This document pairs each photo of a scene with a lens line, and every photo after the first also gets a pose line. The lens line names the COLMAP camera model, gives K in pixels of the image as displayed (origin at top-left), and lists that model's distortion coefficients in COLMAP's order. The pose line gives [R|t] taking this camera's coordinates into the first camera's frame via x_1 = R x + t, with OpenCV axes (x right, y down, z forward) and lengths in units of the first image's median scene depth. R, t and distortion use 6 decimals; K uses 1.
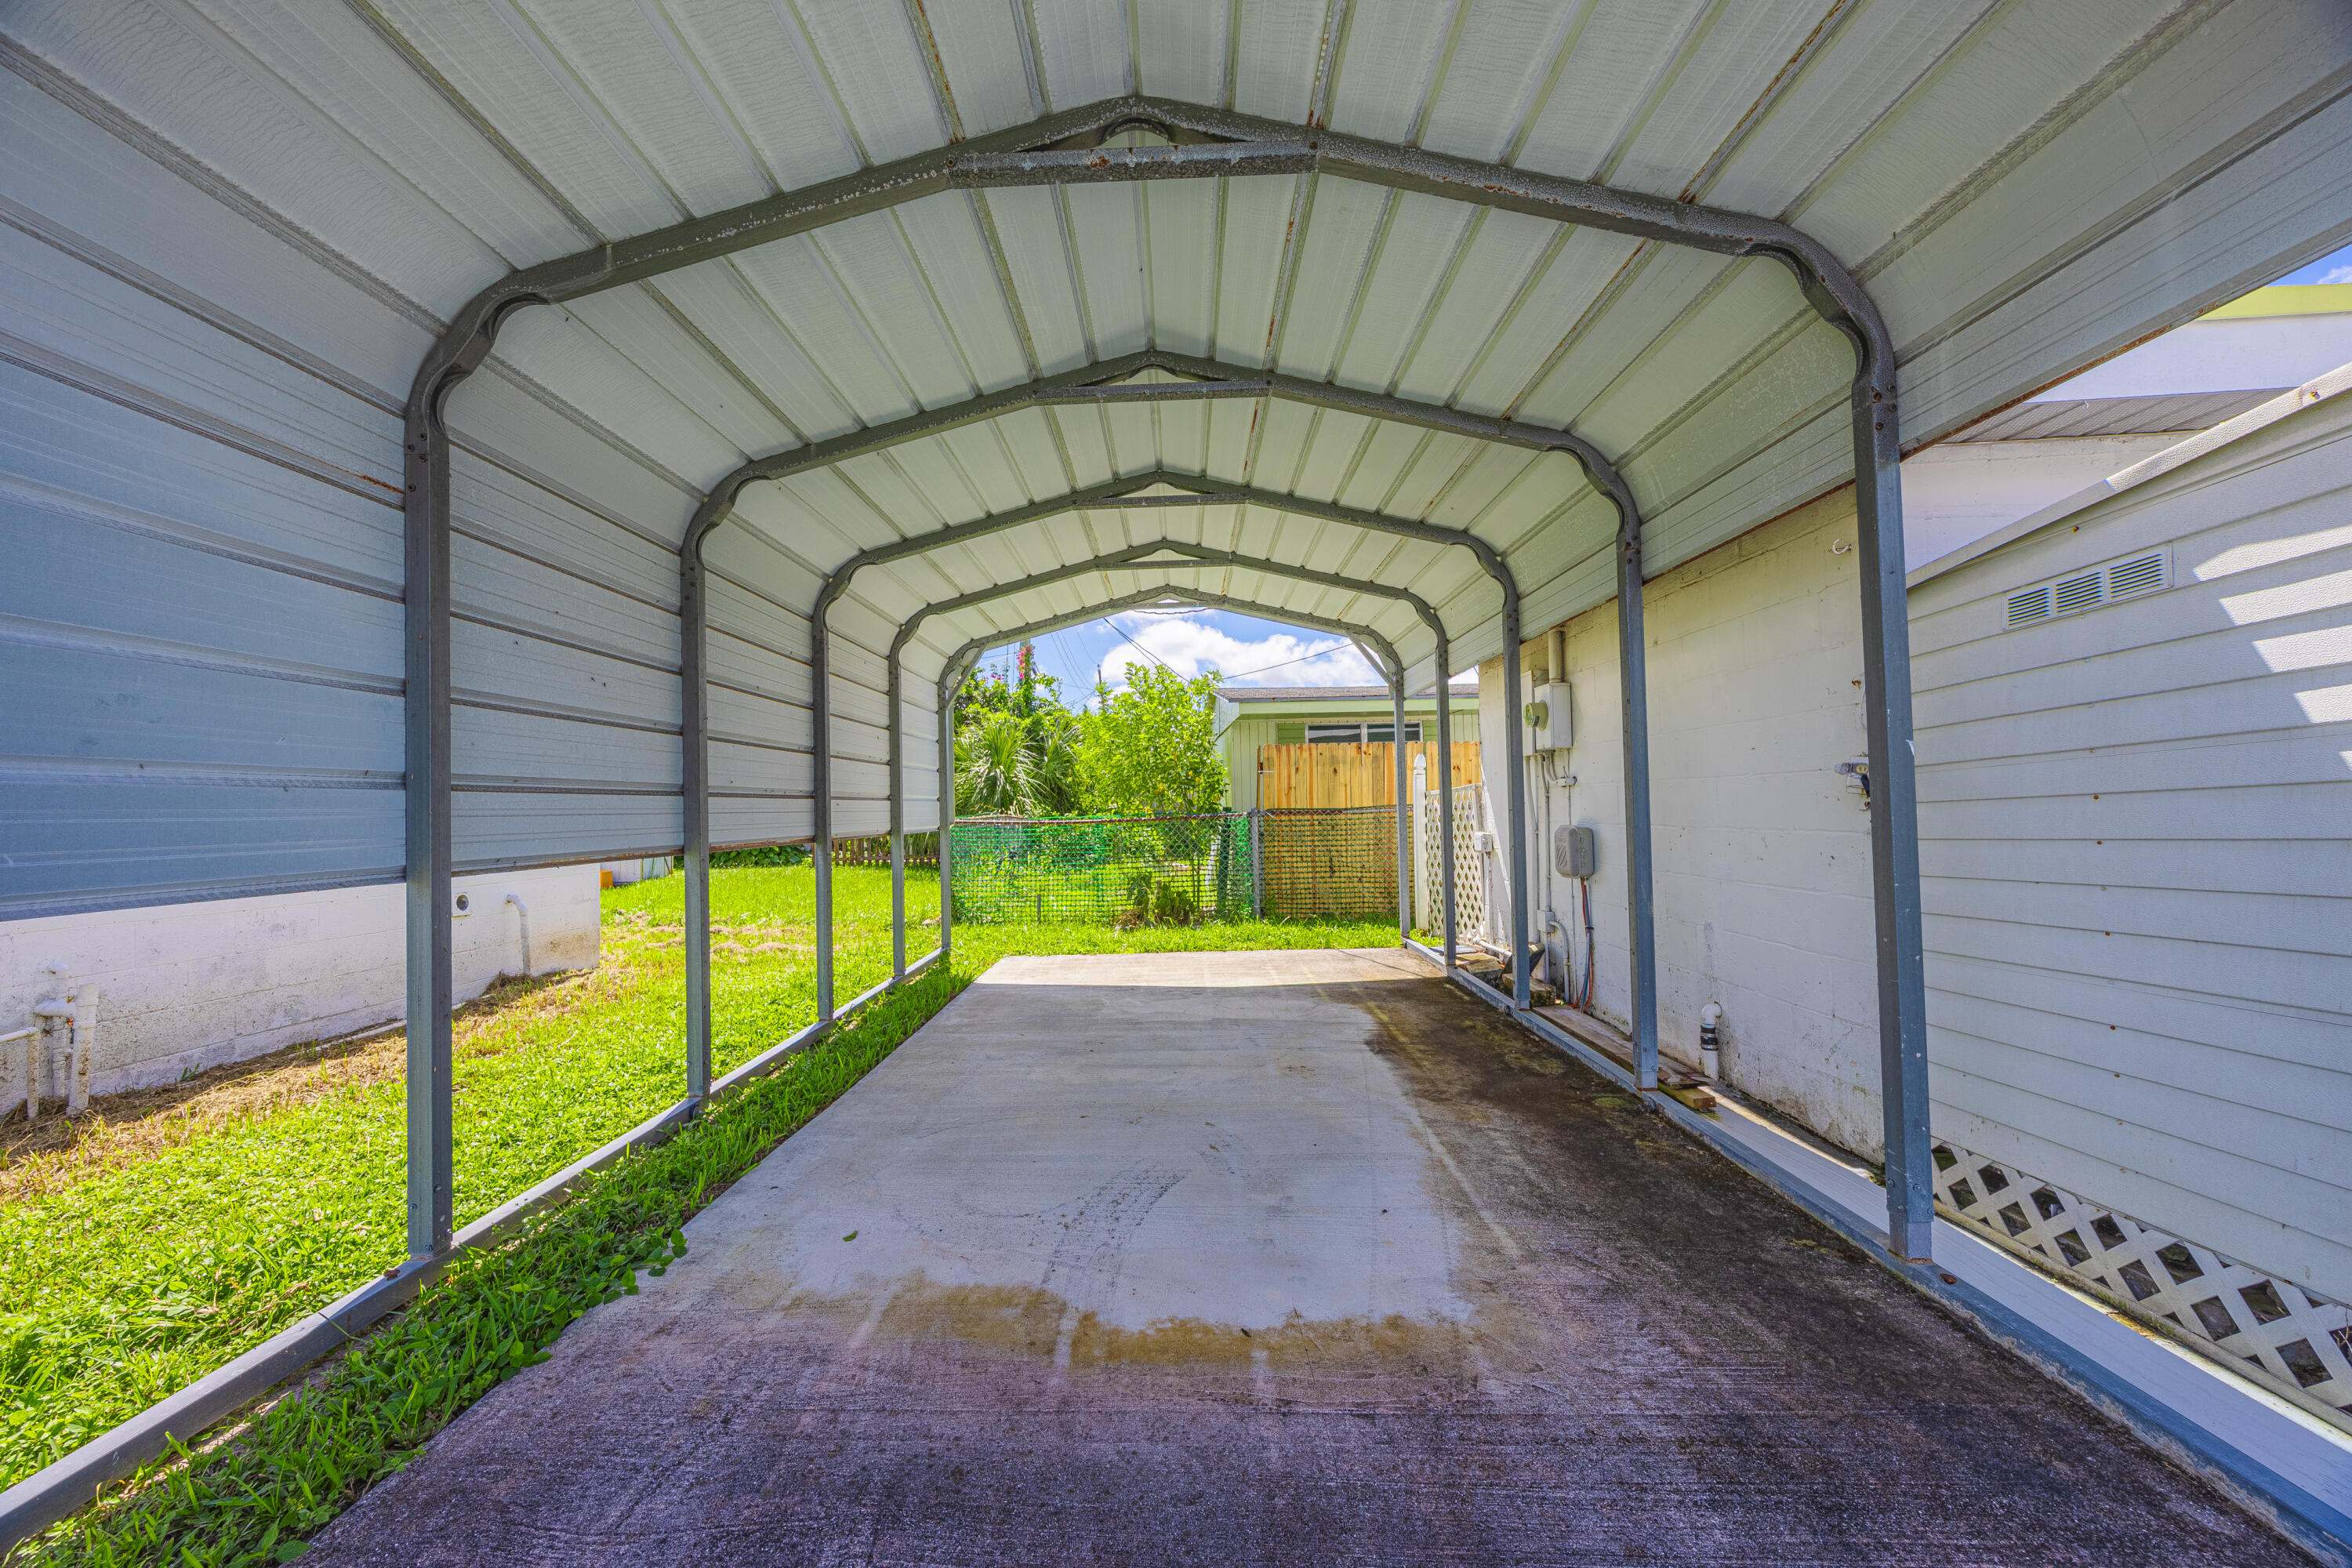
lens RADIAL K [[889.0, 0, 1174.4], [0, 889.0, 783.8], [0, 0, 1]] dist [-0.003910, -0.000867]
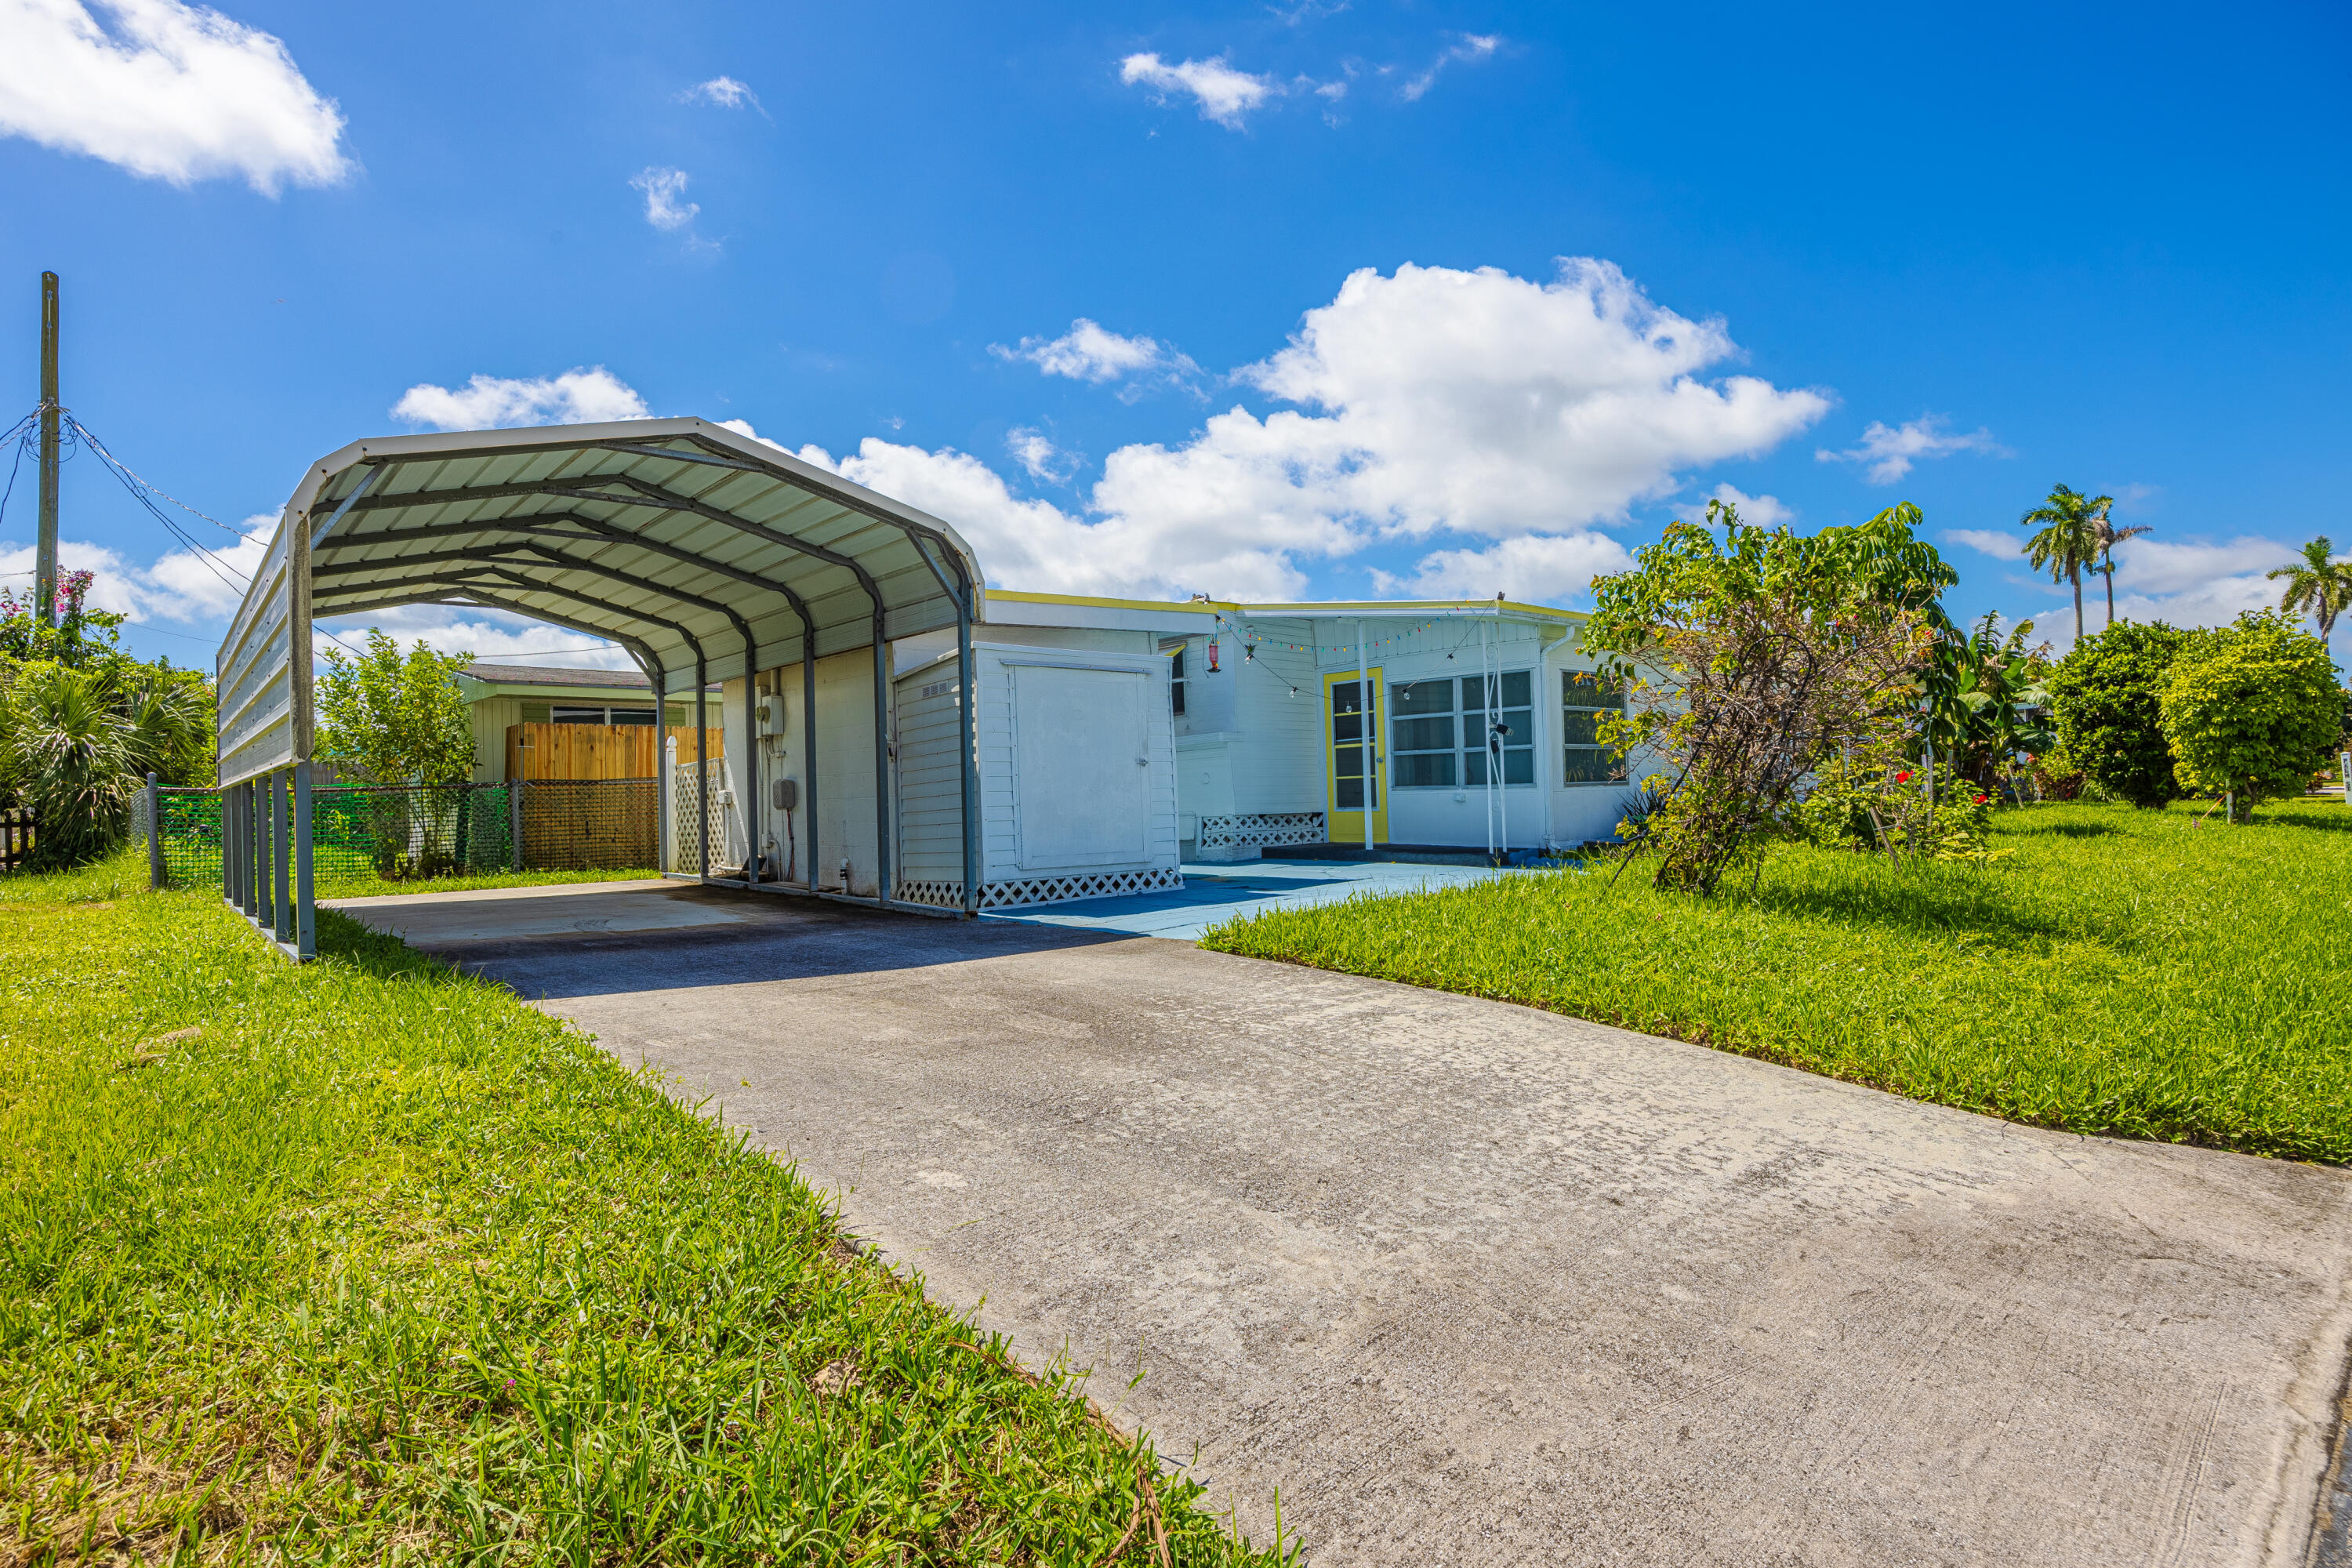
lens RADIAL K [[1232.7, 0, 1178.3], [0, 1232.7, 776.7], [0, 0, 1]] dist [-0.001919, -0.000067]
pose [[0.749882, 0.010394, 0.661490, -0.430687], [-0.006902, 0.999945, -0.007887, 0.042765], [-0.661536, 0.001349, 0.749913, -1.001138]]
